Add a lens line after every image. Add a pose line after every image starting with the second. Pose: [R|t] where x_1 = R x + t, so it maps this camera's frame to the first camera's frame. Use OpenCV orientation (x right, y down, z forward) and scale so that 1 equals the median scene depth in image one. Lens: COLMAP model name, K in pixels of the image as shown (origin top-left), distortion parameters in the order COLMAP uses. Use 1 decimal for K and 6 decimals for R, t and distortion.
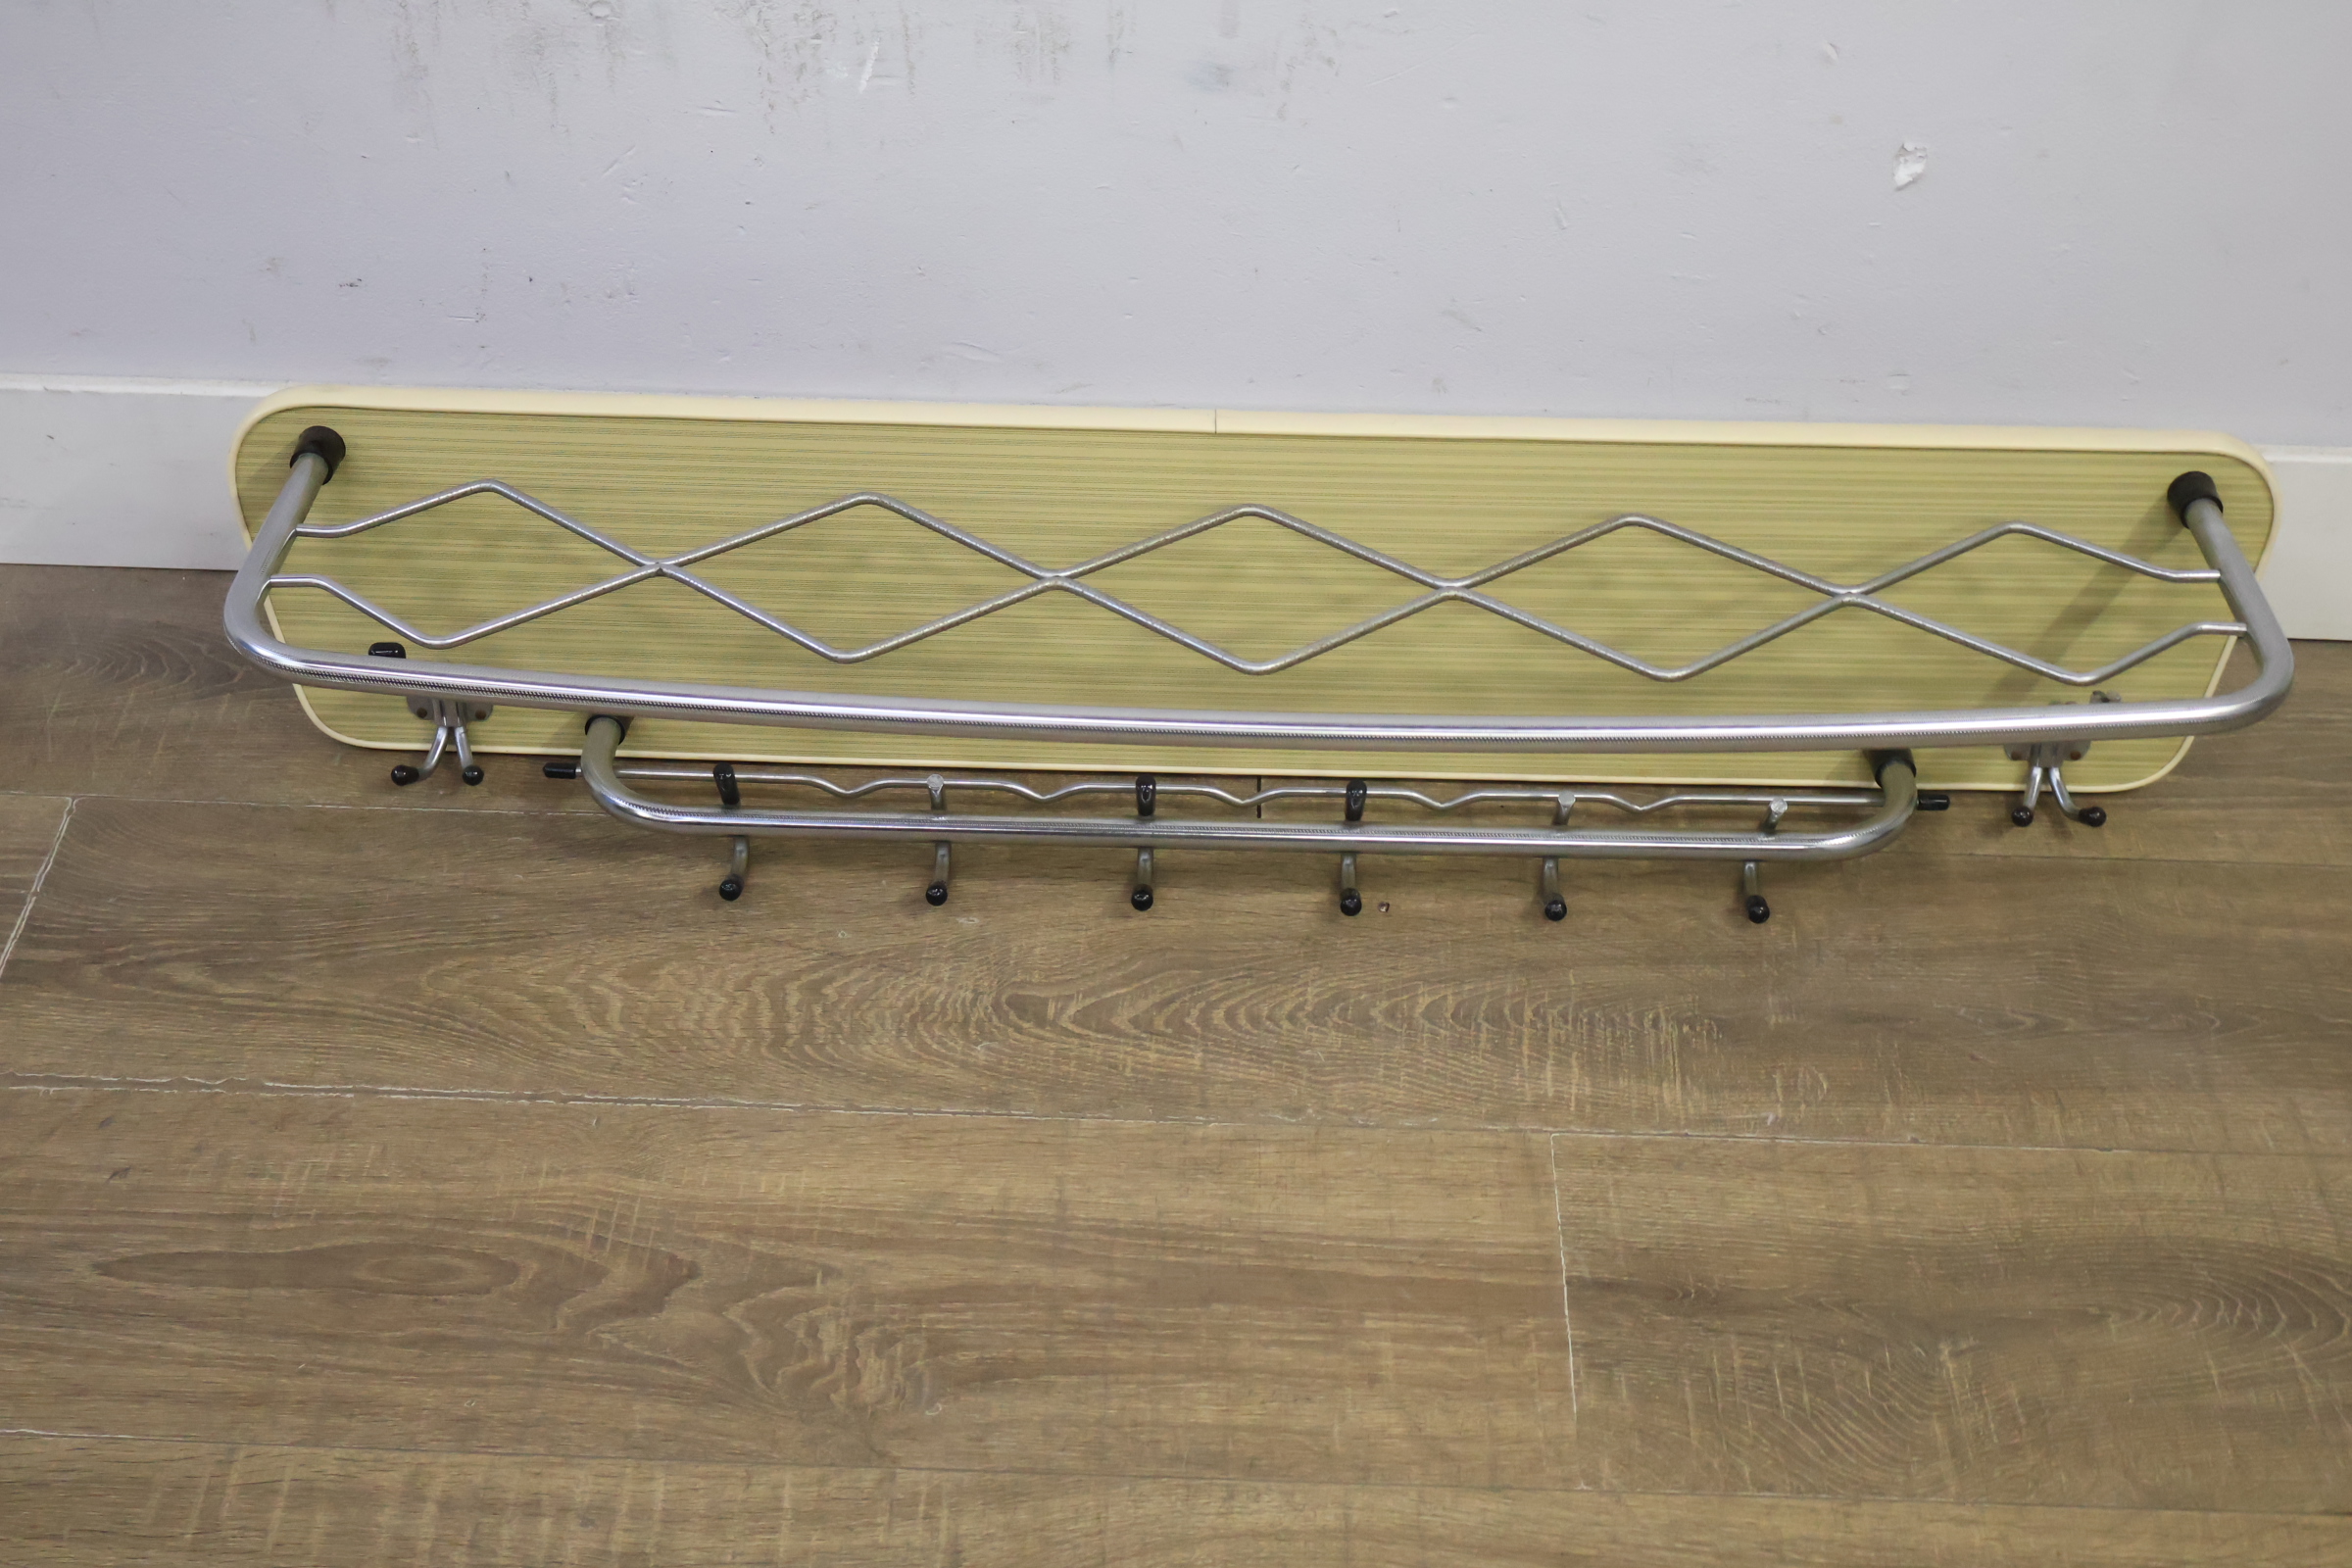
lens RADIAL K [[3139.8, 0, 1168.1], [0, 3139.8, 789.7], [0, 0, 1]] dist [0.000902, 0.000000]
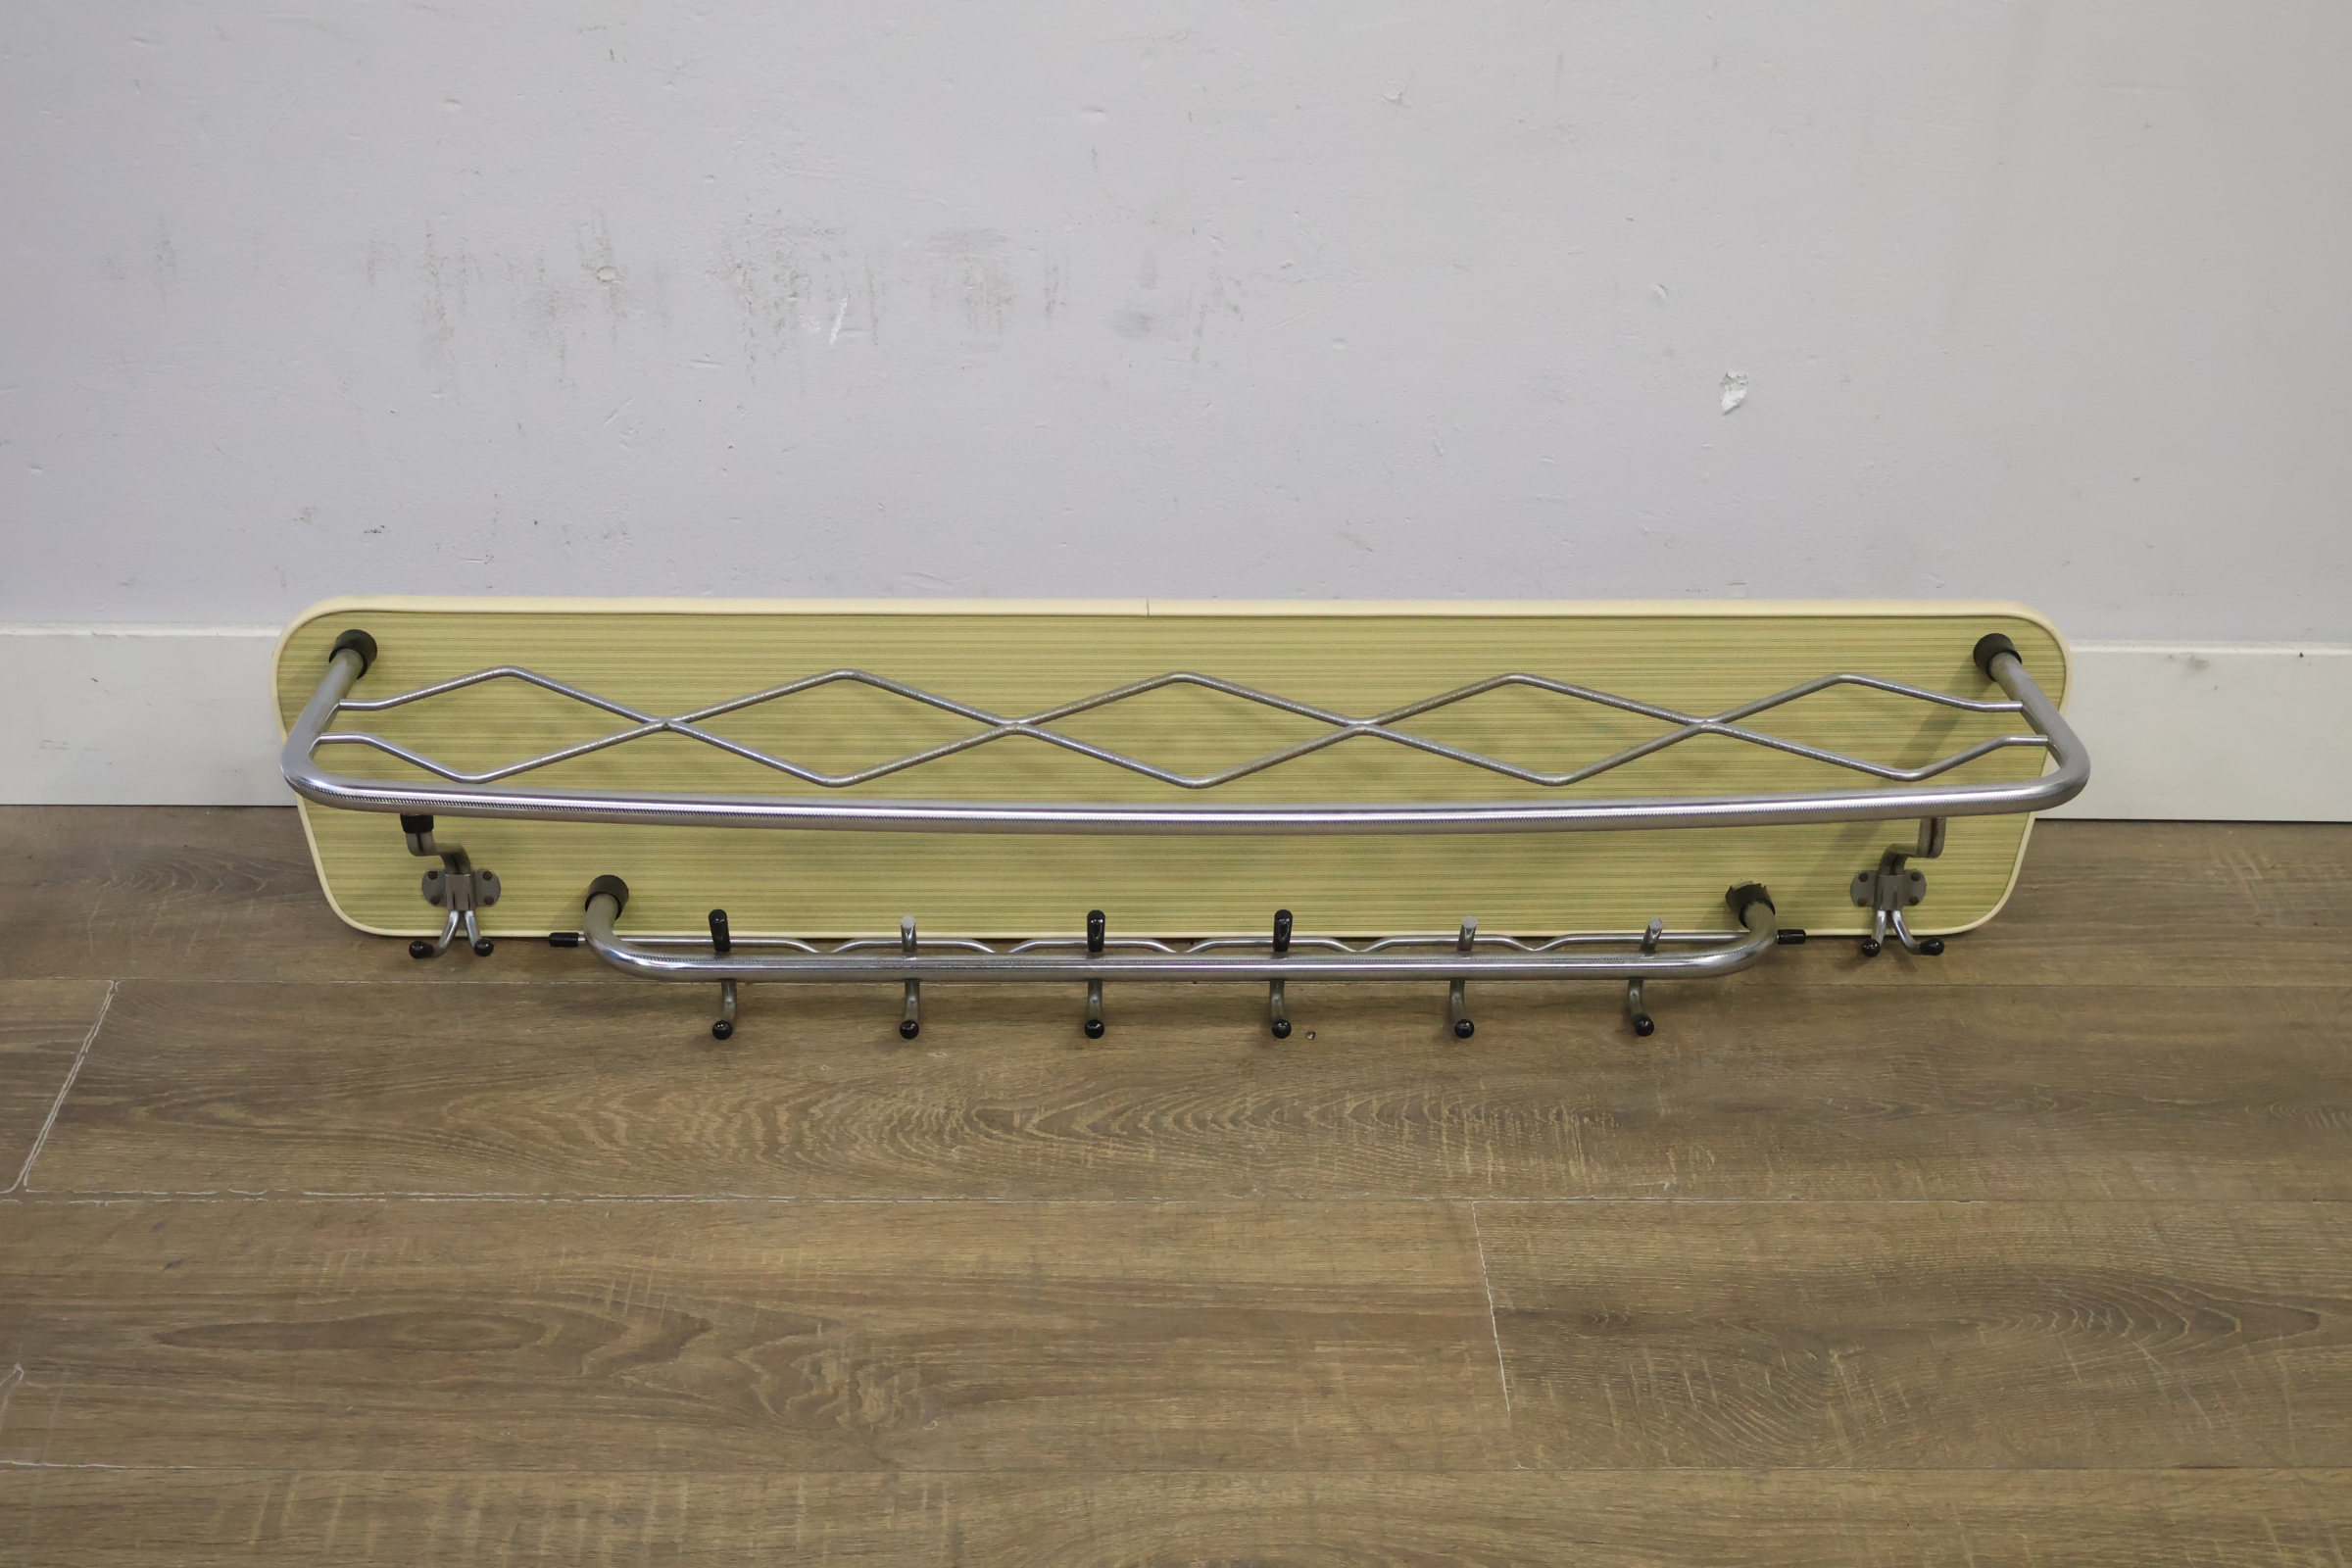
lens RADIAL K [[3139.8, 0, 1172.0], [0, 3139.8, 791.8], [0, 0, 1]] dist [0.000902, 0.000000]
pose [[0.998534, -0.023775, 0.048627, -0.035386], [0.032575, 0.981421, -0.189079, 0.175715], [-0.043228, 0.190385, 0.980757, -0.116570]]
